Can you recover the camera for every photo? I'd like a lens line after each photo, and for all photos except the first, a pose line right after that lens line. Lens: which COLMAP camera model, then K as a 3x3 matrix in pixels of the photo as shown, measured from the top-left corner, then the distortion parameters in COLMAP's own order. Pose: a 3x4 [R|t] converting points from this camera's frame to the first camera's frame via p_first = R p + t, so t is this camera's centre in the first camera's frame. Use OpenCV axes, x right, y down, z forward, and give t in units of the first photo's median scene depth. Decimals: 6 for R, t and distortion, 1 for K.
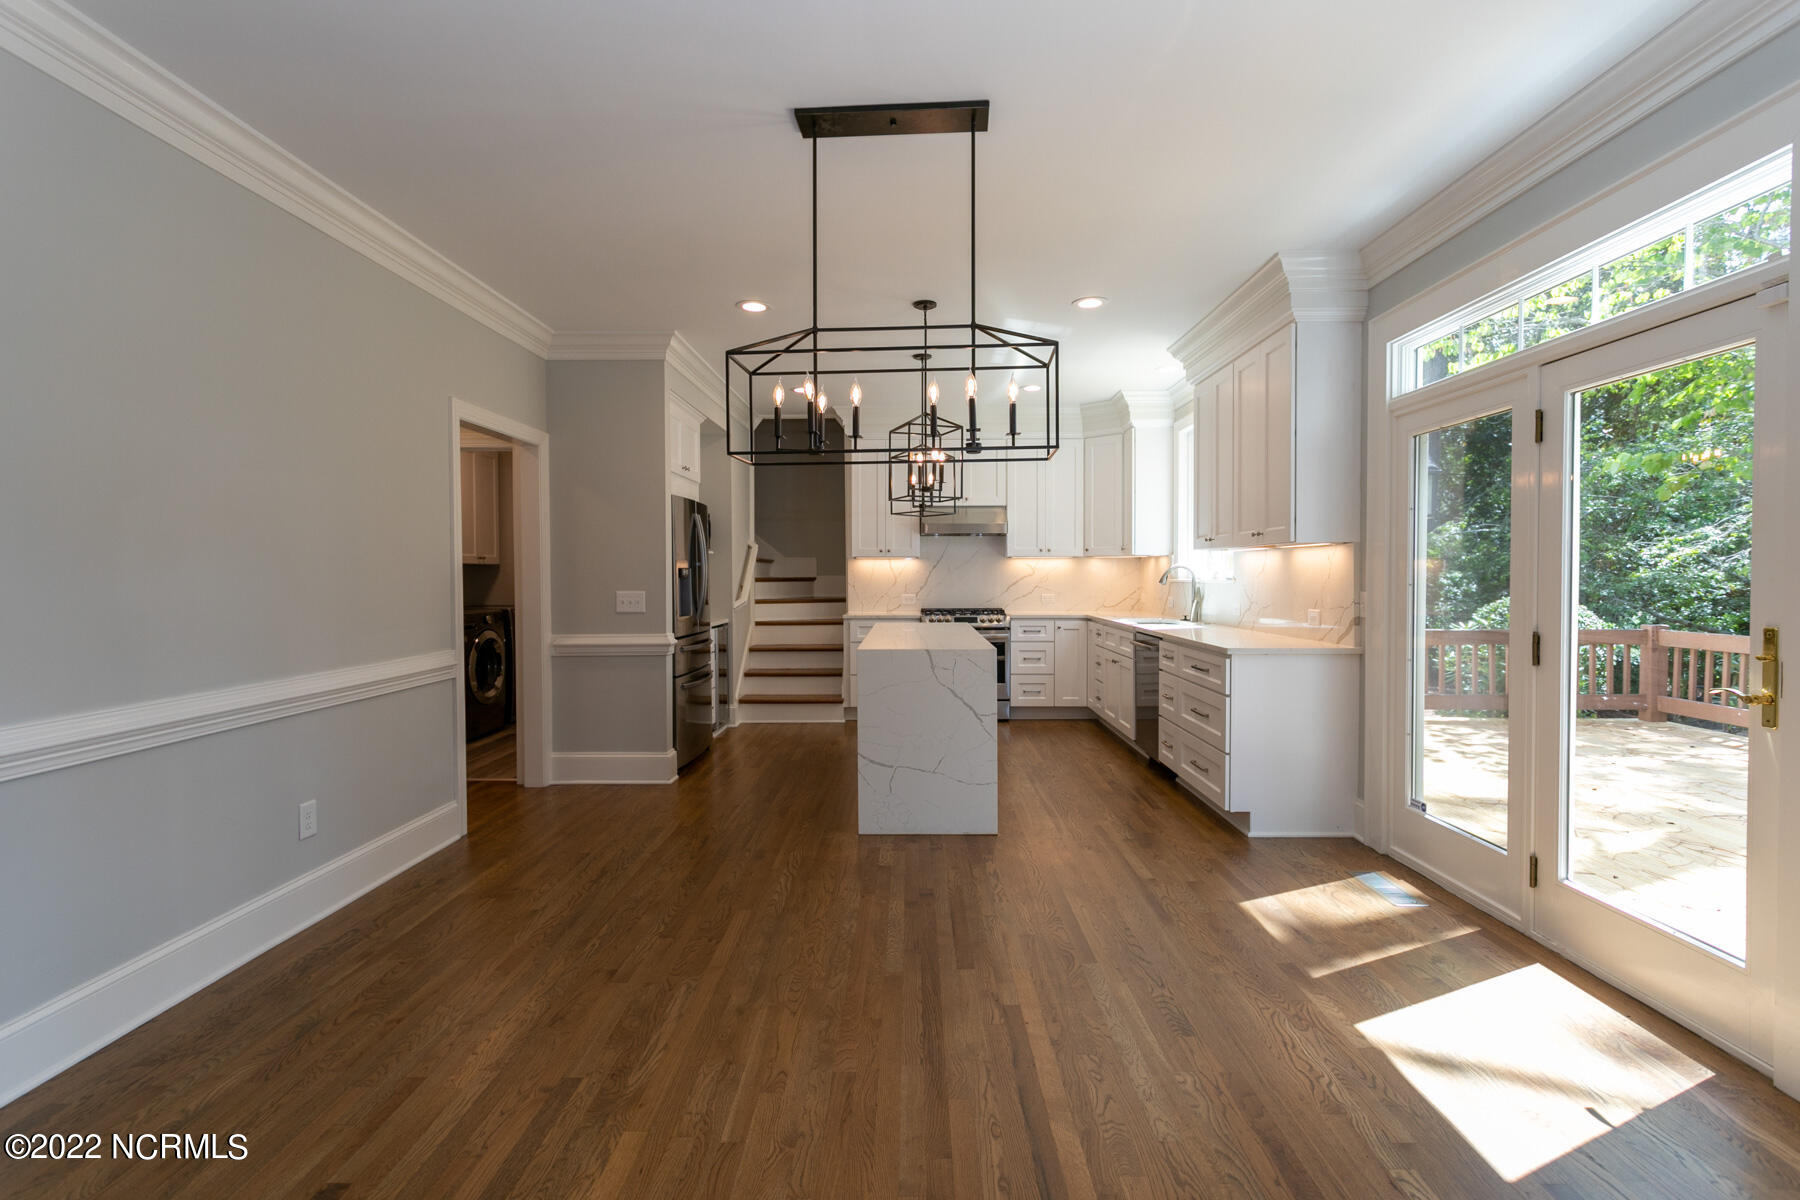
lens RADIAL K [[852.8, 0, 887.1], [0, 852.8, 600.4], [0, 0, 1]] dist [0.000468, 0.000073]
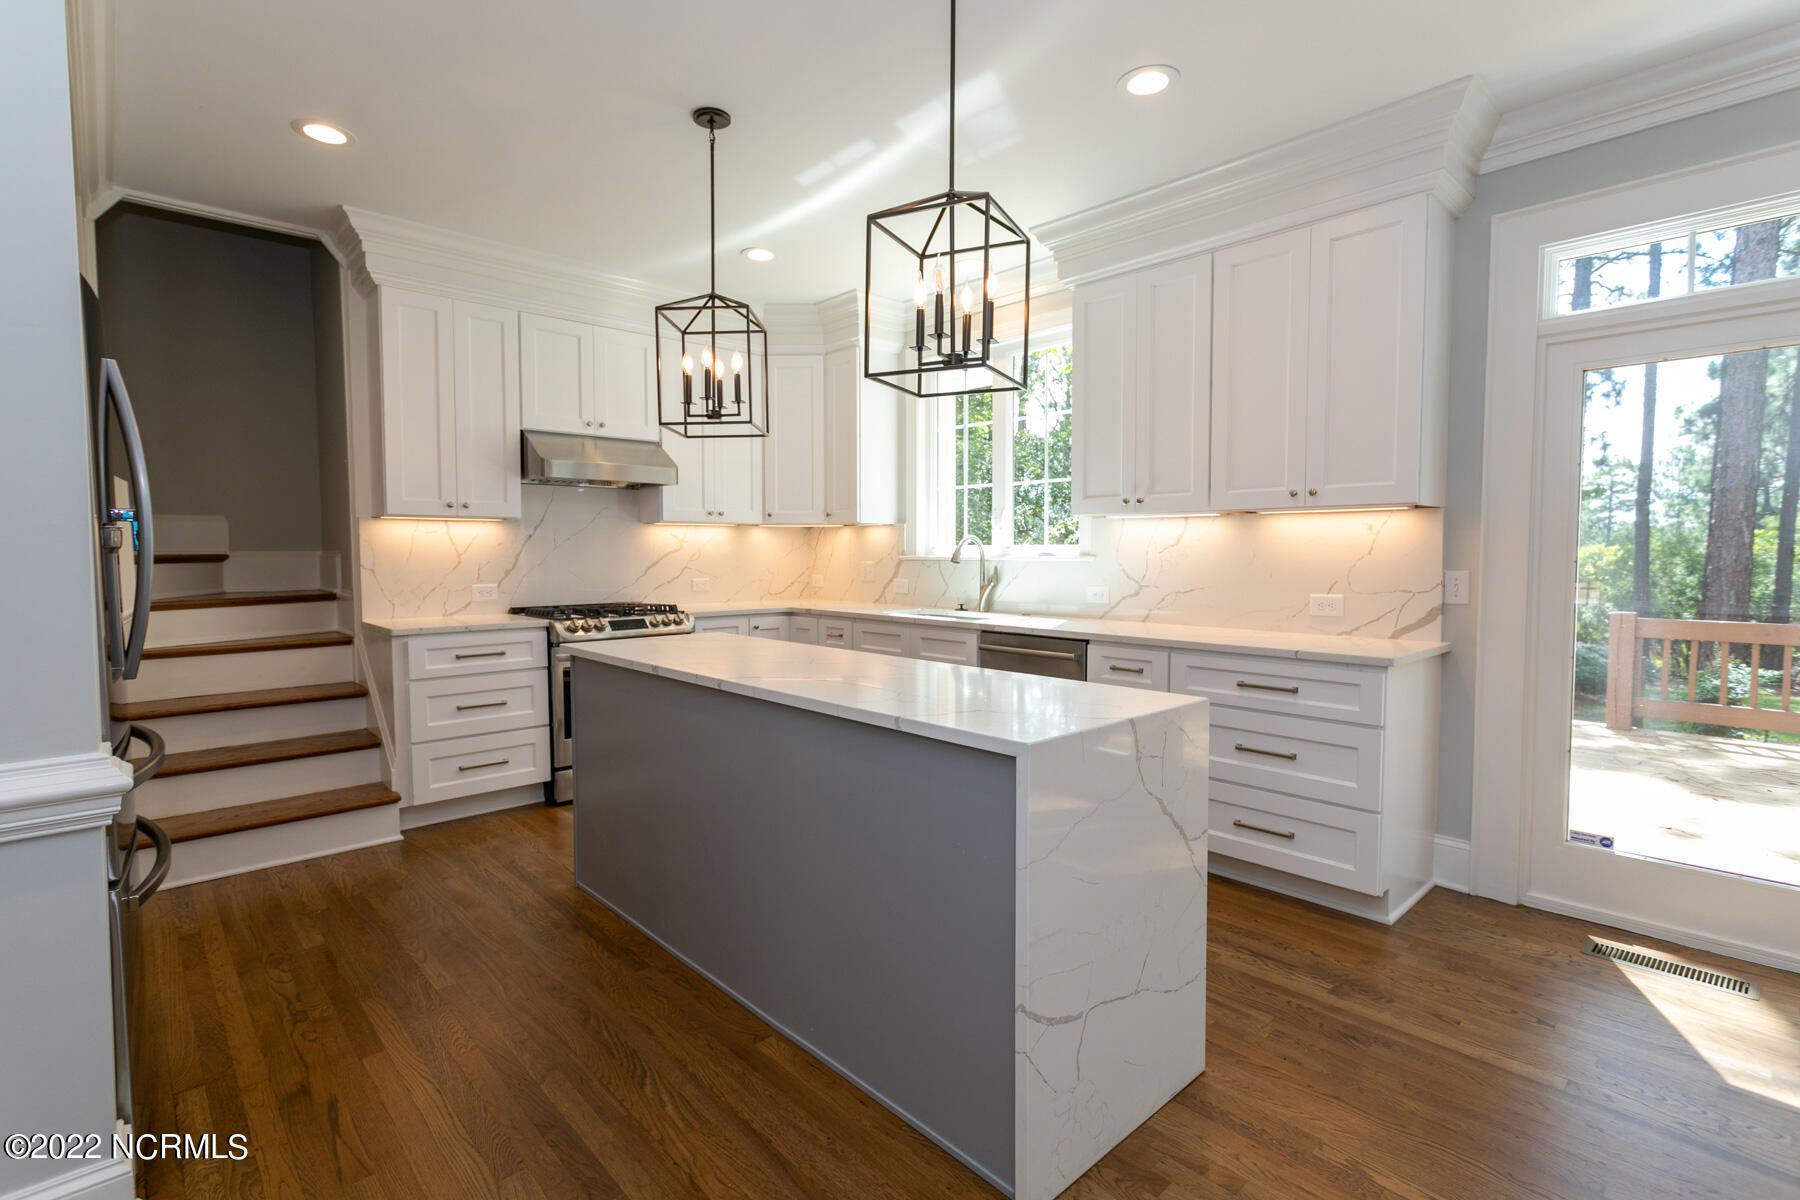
lens RADIAL K [[852.8, 0, 887.1], [0, 852.8, 600.4], [0, 0, 1]] dist [0.000468, 0.000073]
pose [[0.720181, -0.039085, 0.692684, -0.193069], [0.020326, 0.999172, 0.035246, -0.011823], [-0.693488, -0.011304, 0.720379, 0.438996]]
